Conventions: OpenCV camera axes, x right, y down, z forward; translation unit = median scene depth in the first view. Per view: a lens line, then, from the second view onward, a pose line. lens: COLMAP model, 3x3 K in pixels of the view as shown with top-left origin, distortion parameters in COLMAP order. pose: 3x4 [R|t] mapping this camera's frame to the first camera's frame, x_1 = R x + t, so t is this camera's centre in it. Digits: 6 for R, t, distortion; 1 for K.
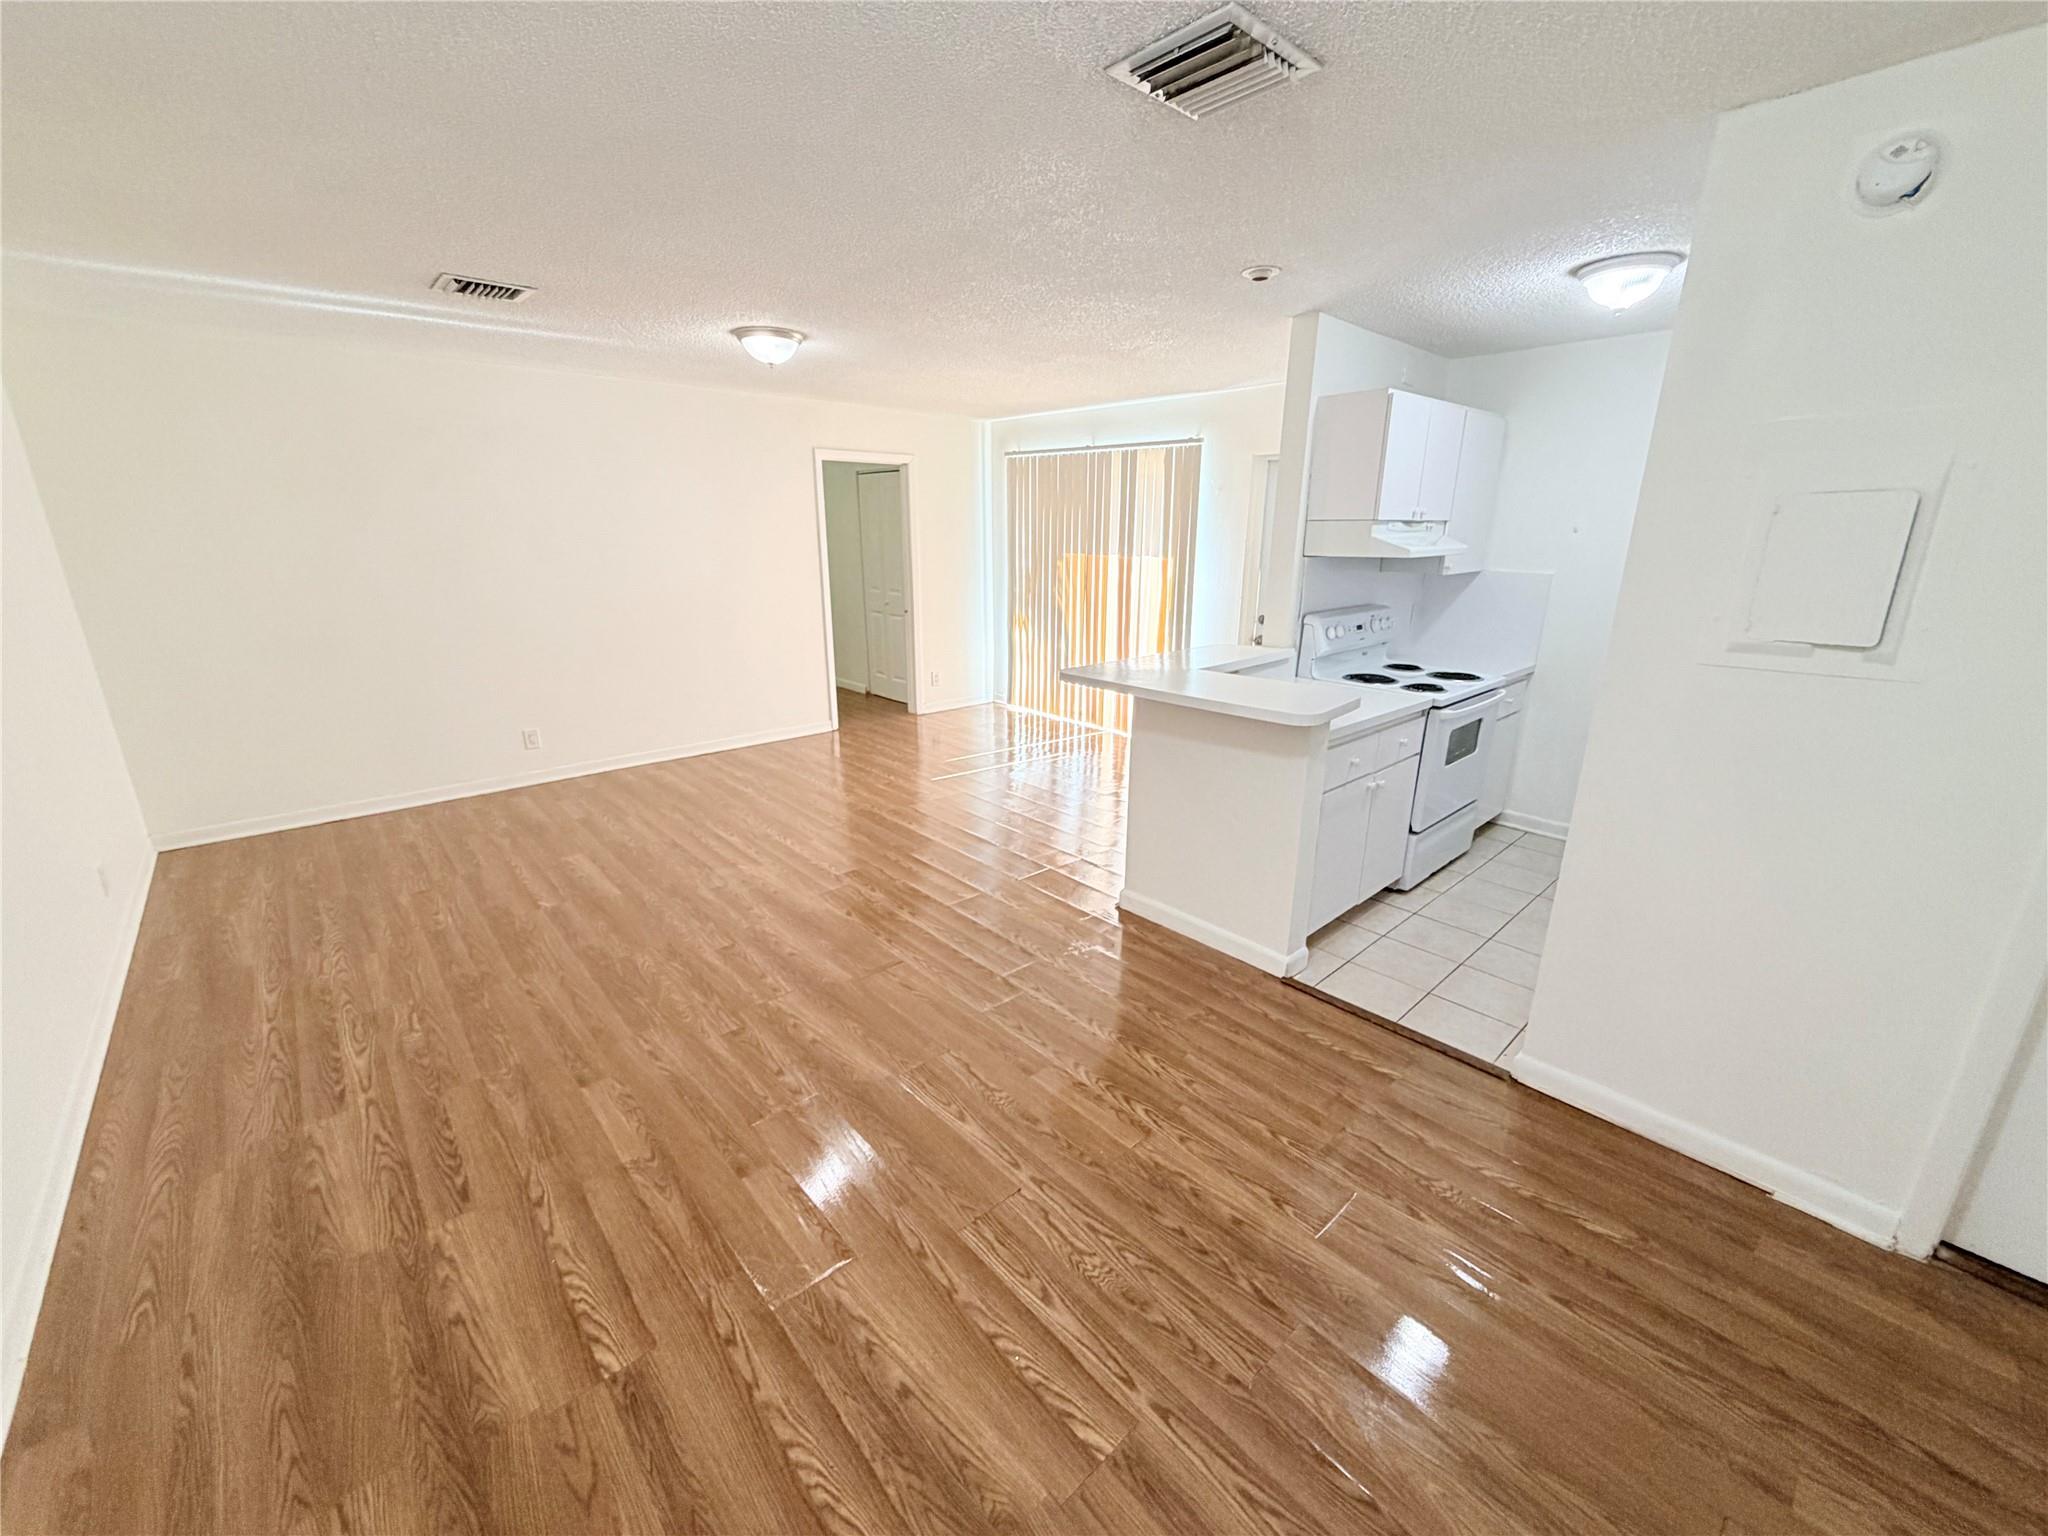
lens RADIAL K [[817.3, 0, 1018.6], [0, 817.3, 768.0], [0, 0, 1]] dist [0.001834, -0.000558]
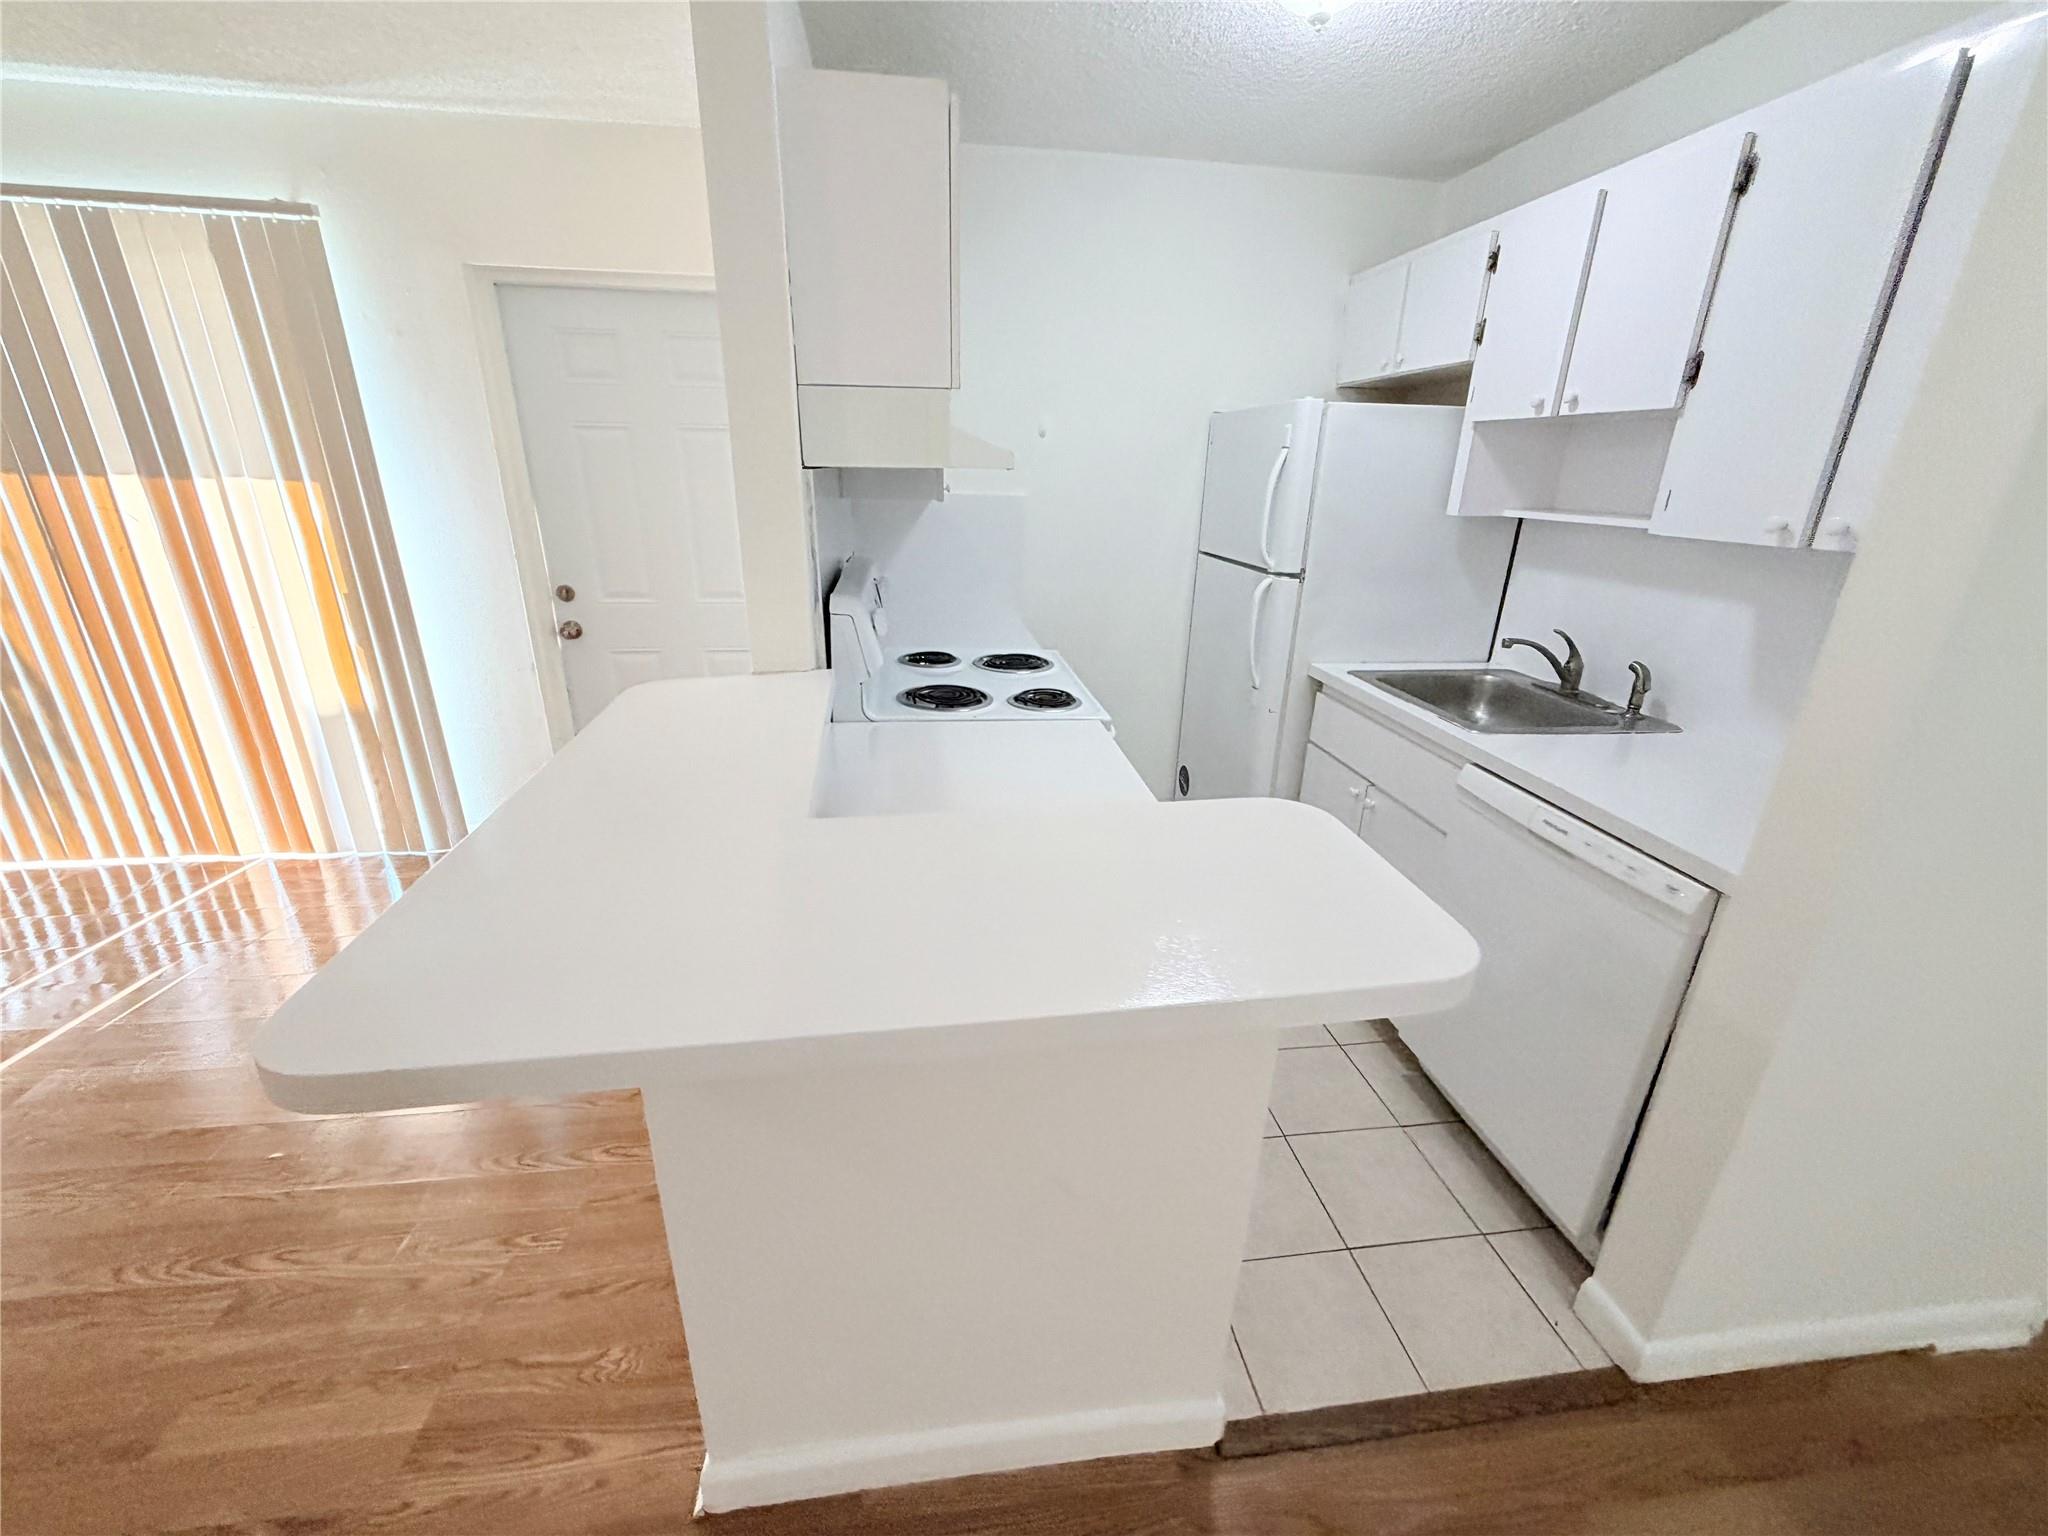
lens RADIAL K [[817.3, 0, 1020.0], [0, 817.3, 767.9], [0, 0, 1]] dist [0.001834, -0.000558]
pose [[0.571453, -0.279768, 0.771473, 0.024865], [0.215837, 0.958235, 0.187618, -0.198973], [-0.791742, 0.059297, 0.607971, 0.799826]]
